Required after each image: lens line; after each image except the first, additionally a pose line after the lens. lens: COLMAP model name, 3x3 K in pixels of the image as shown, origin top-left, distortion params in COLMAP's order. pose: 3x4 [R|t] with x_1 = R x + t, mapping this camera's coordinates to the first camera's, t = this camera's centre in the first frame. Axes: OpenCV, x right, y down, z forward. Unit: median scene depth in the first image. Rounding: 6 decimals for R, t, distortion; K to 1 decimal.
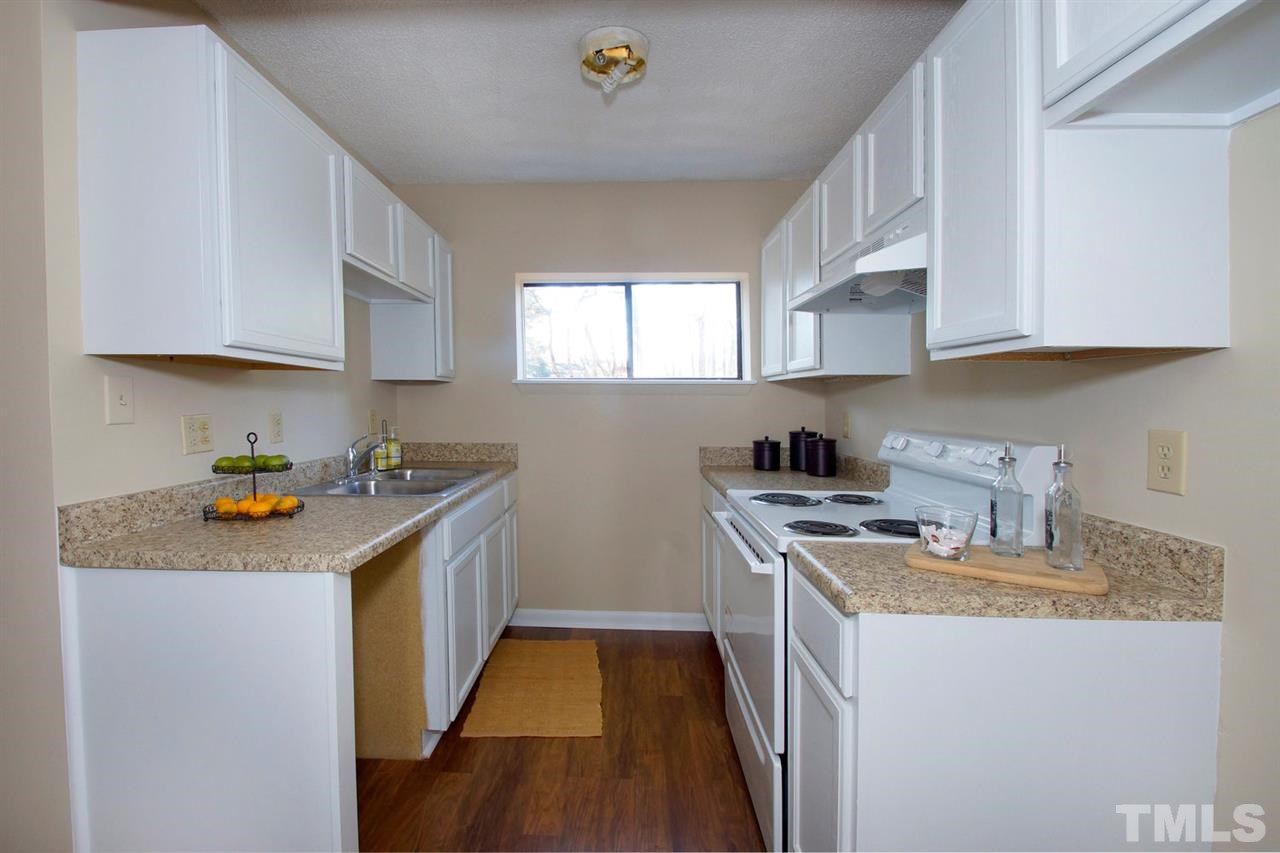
lens RADIAL K [[647.6, 0, 627.8], [0, 647.6, 460.7], [0, 0, 1]] dist [-0.001215, -0.000444]
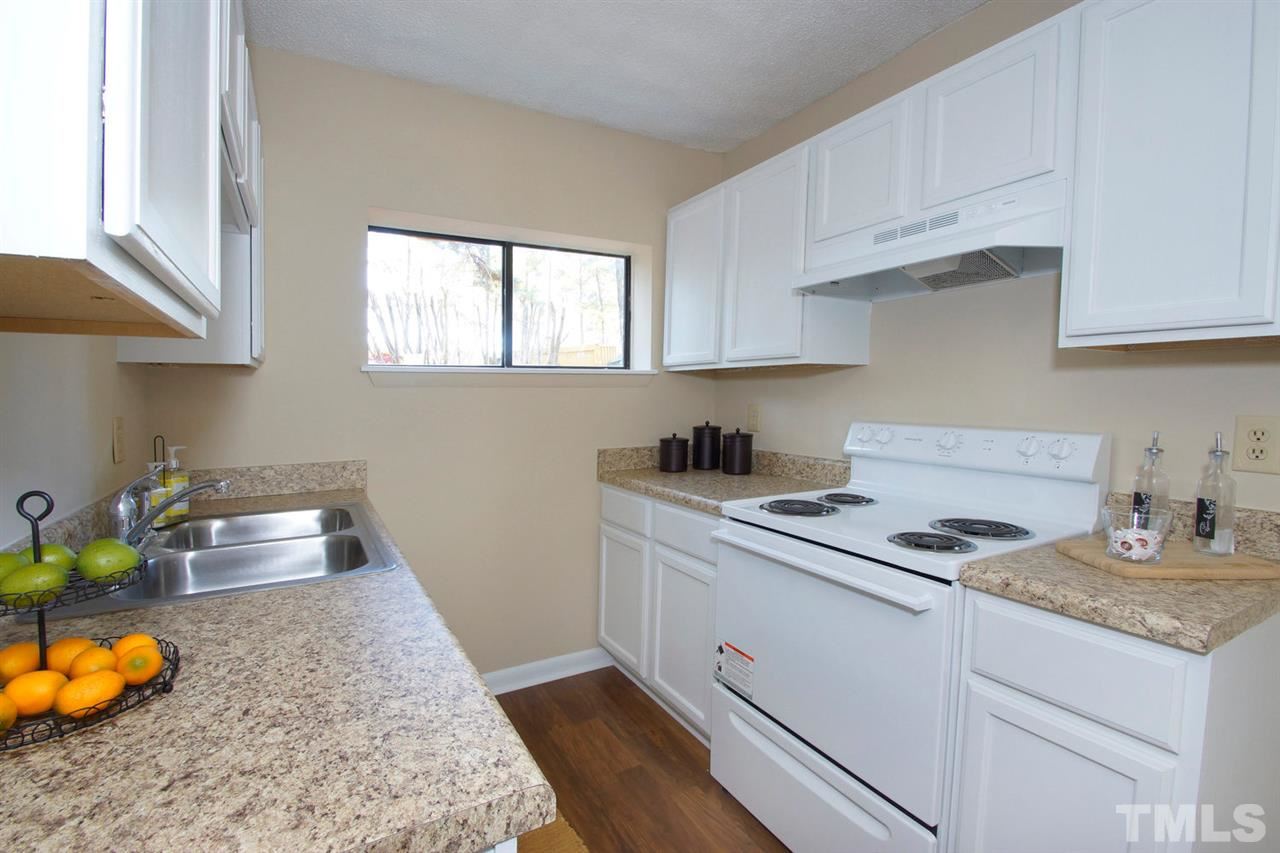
lens RADIAL K [[630.2, 0, 640.0], [0, 630.2, 426.5], [0, 0, 1]] dist [-0.002230, -0.000471]
pose [[0.844413, -0.038557, 0.534303, -0.303455], [0.059239, 0.998010, -0.021602, -0.033276], [-0.532407, 0.049892, 0.845017, 0.319362]]
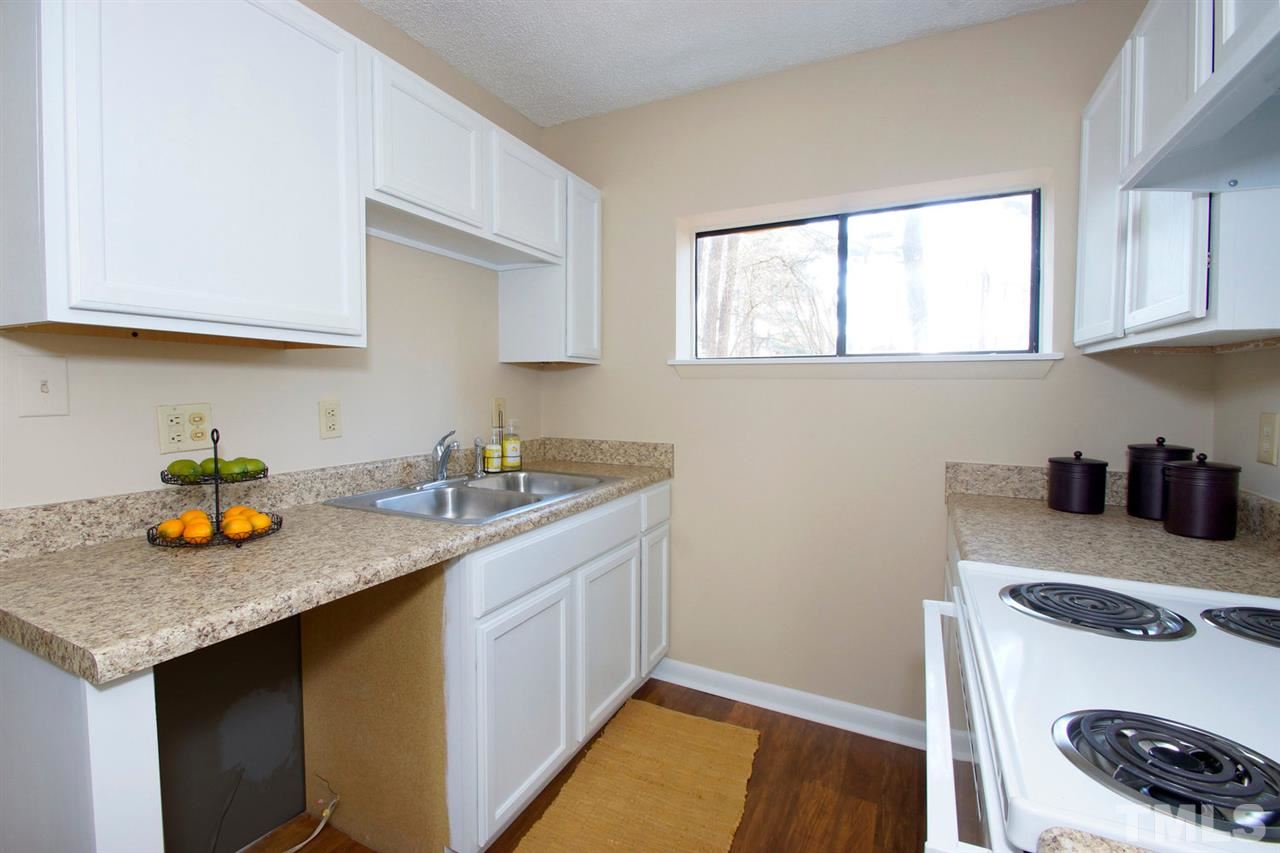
lens RADIAL K [[601.7, 0, 627.8], [0, 601.7, 446.7], [0, 0, 1]] dist [0.025430, -0.028436]
pose [[0.889178, 0.045839, -0.455261, 0.113077], [-0.043732, 0.998928, 0.015165, -0.034894], [0.455468, 0.006425, 0.890229, 0.377922]]
